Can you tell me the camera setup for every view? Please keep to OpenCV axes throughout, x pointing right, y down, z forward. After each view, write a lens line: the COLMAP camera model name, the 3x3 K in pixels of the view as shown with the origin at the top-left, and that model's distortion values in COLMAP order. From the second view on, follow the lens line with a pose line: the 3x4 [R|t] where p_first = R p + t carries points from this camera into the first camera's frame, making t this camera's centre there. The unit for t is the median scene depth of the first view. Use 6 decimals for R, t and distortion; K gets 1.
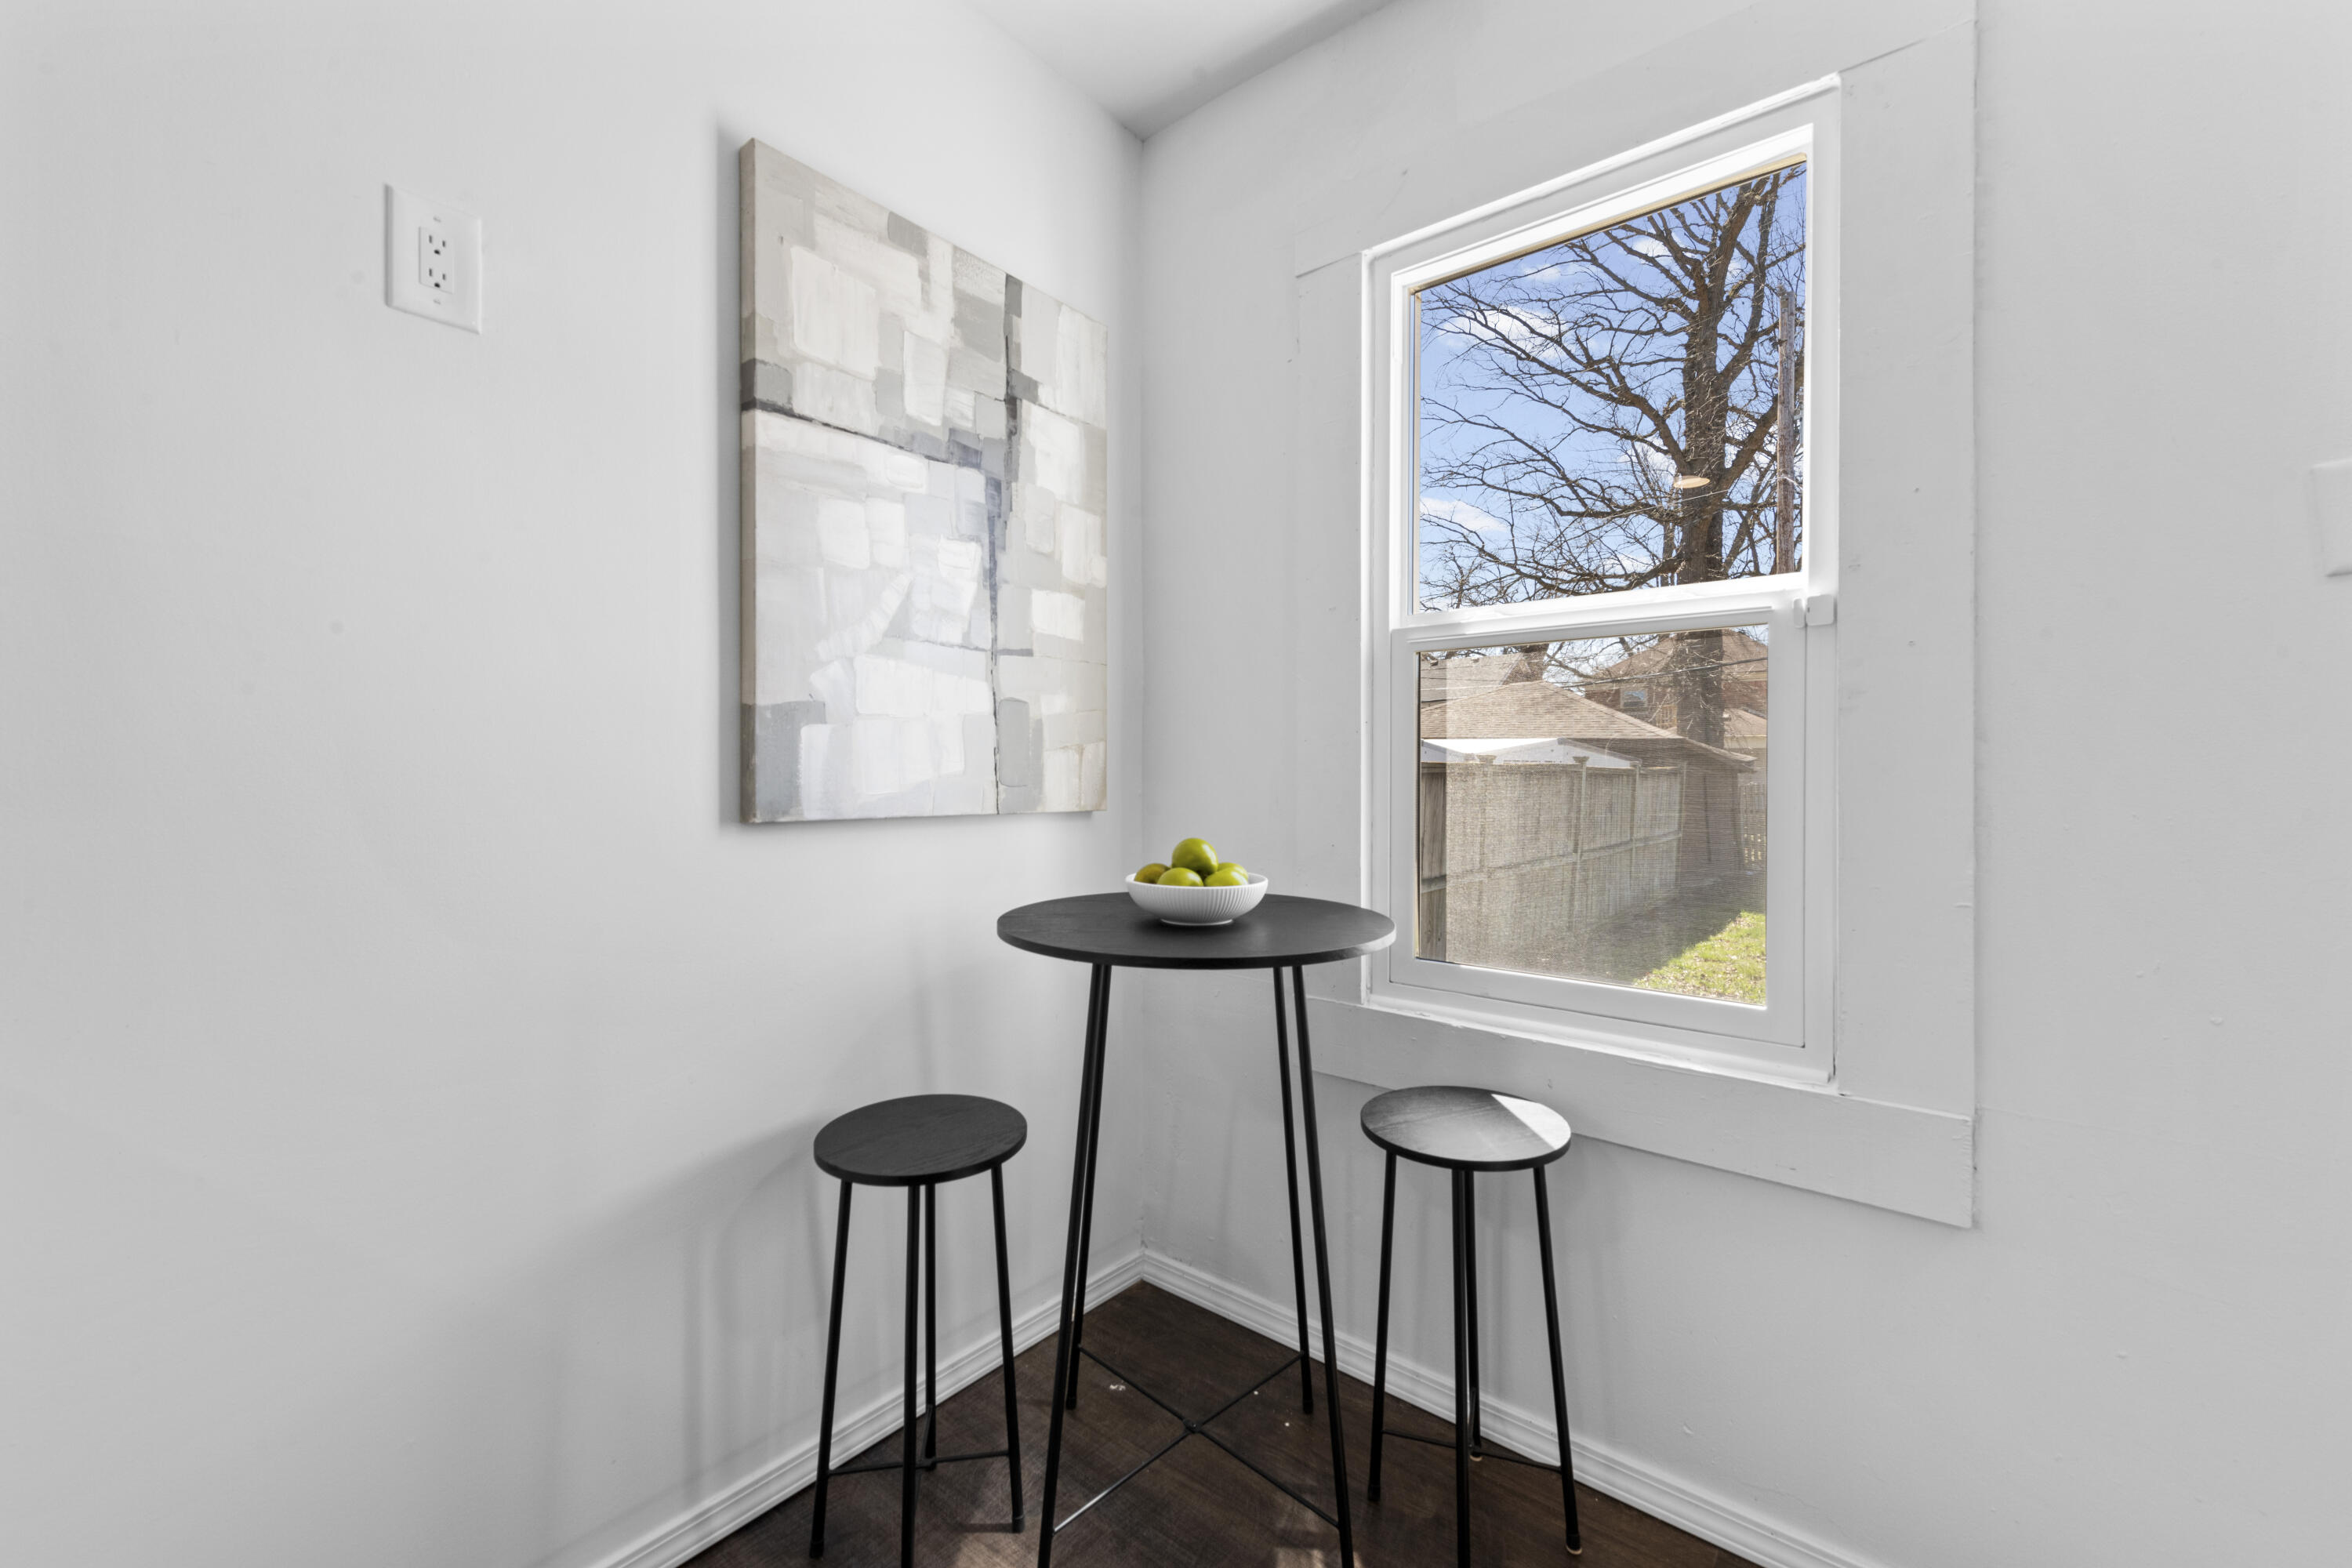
lens RADIAL K [[935.8, 0, 1191.6], [0, 935.8, 774.4], [0, 0, 1]] dist [0.003472, -0.000011]
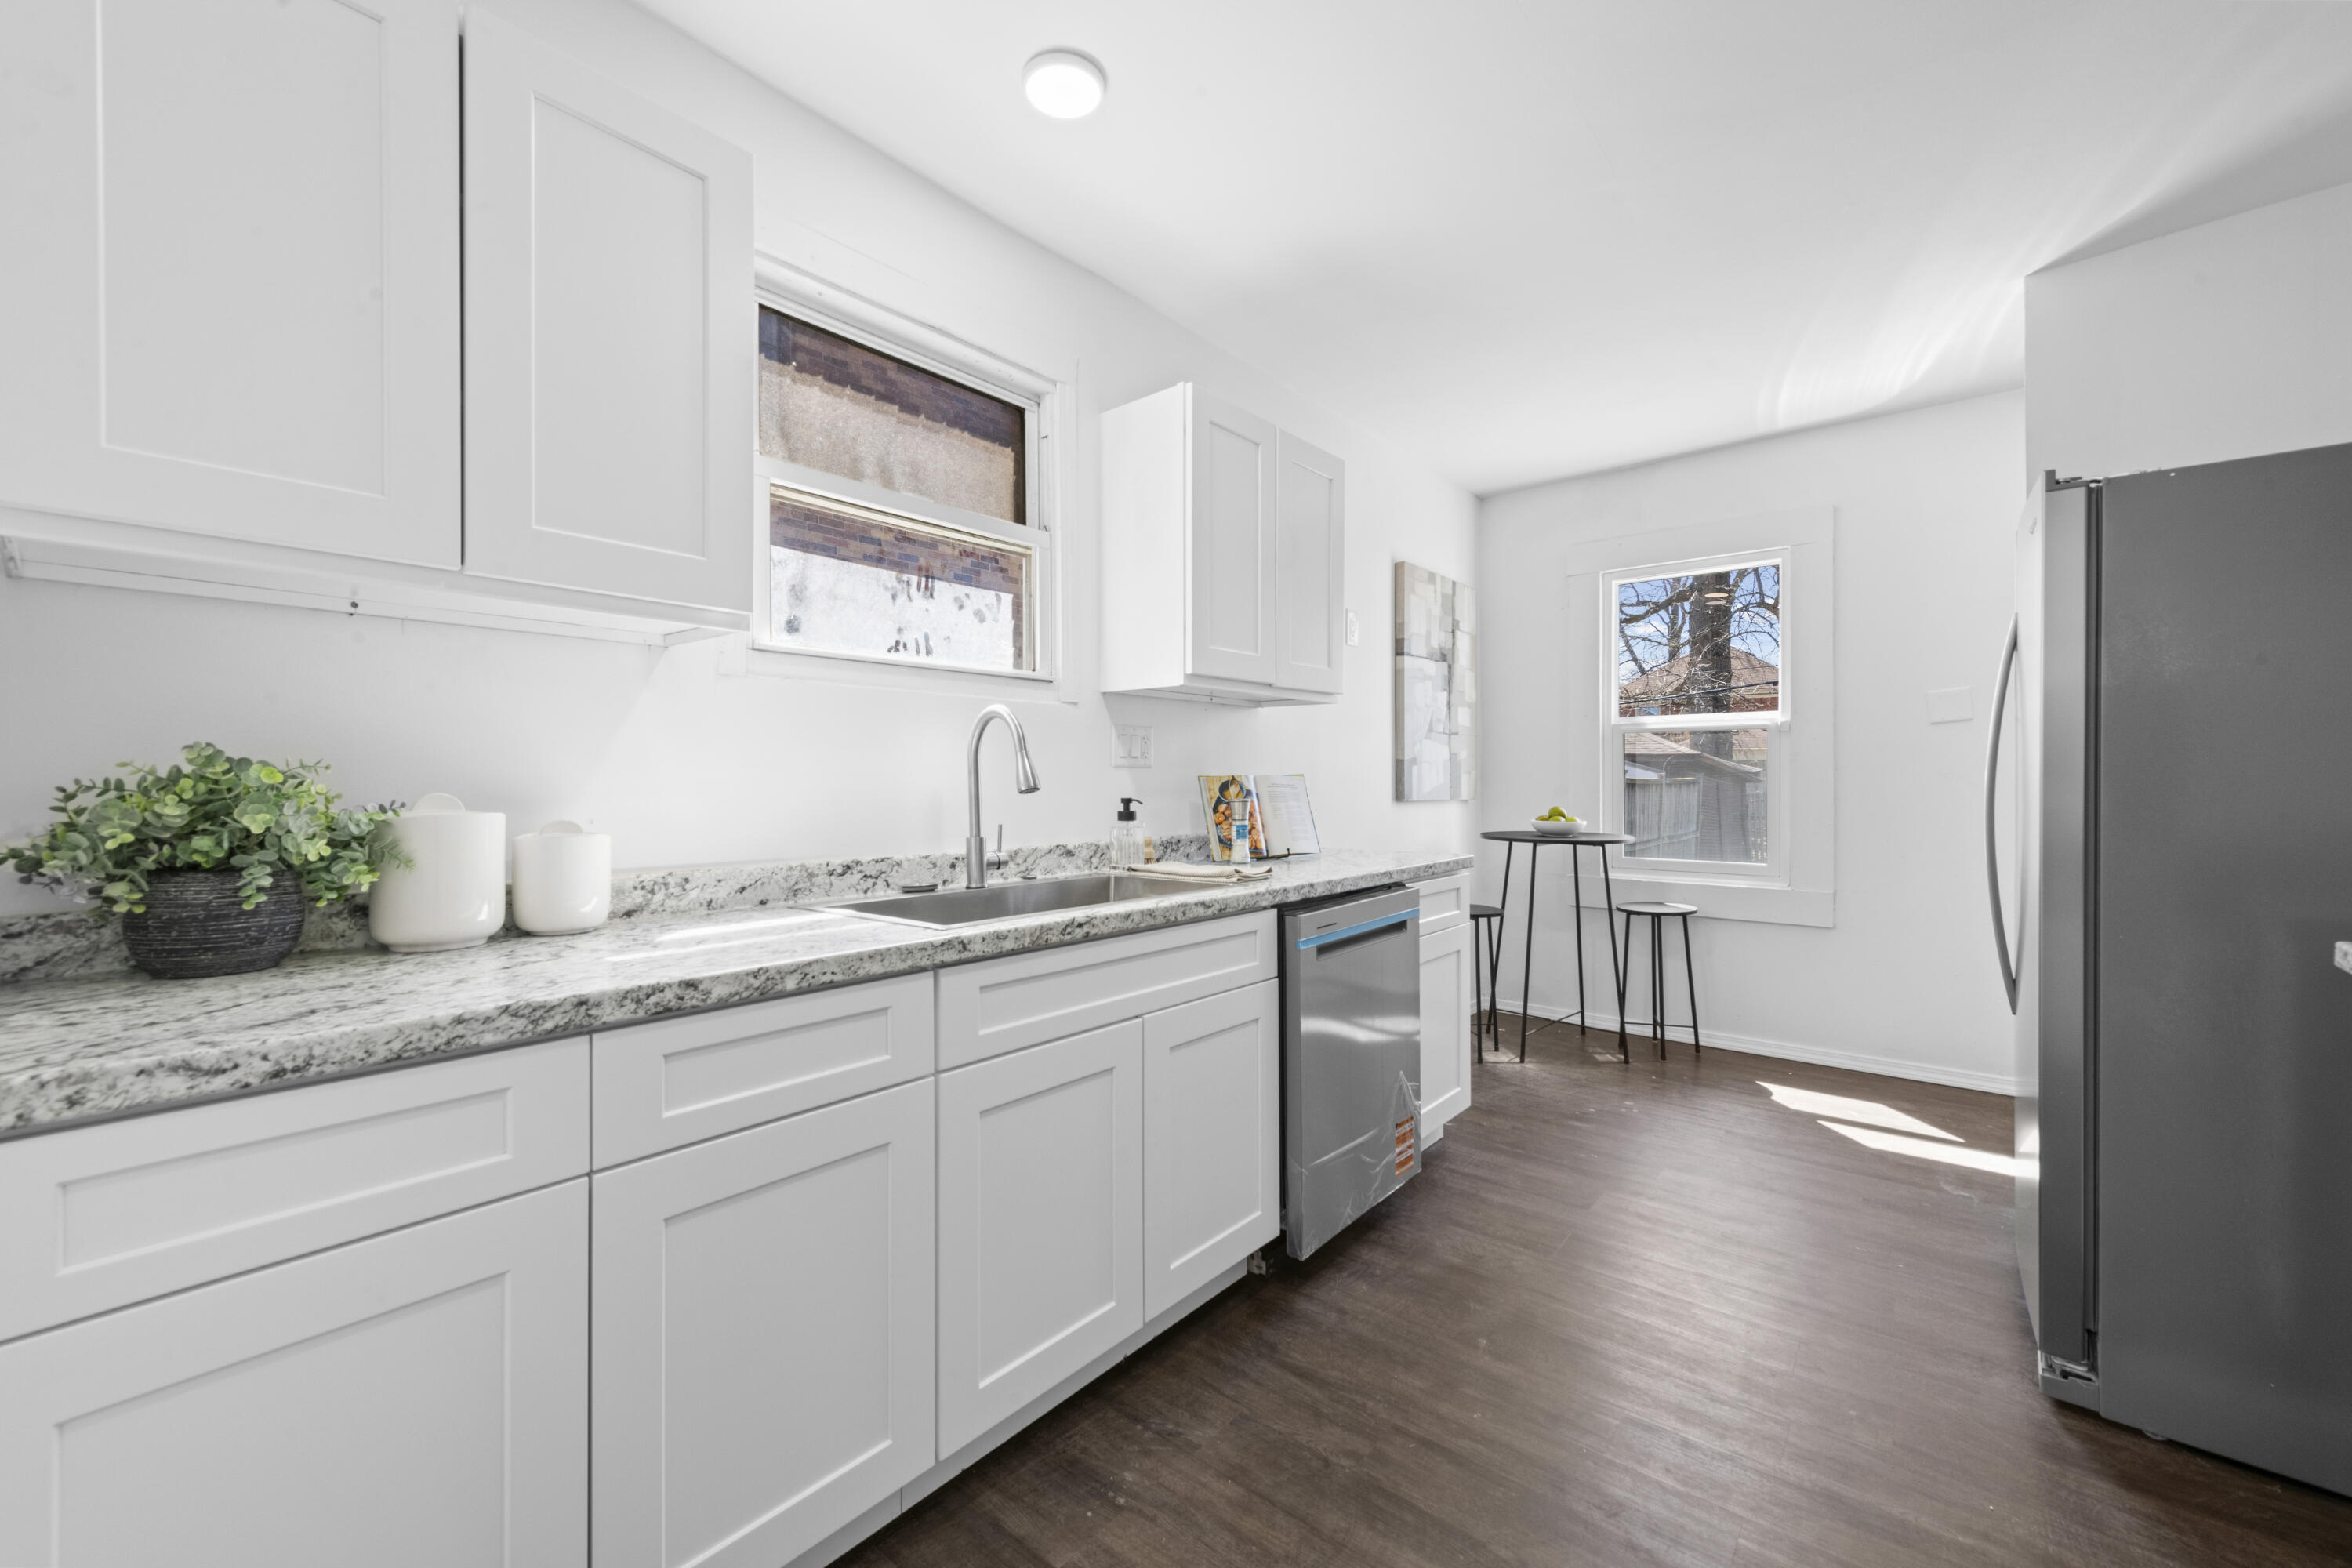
lens RADIAL K [[935.8, 0, 1160.6], [0, 935.8, 786.9], [0, 0, 1]] dist [0.003472, -0.000011]
pose [[0.999584, -0.004128, -0.028538, -0.915316], [0.004142, 0.999991, 0.000442, 0.004368], [0.028536, -0.000560, 0.999593, -1.518841]]
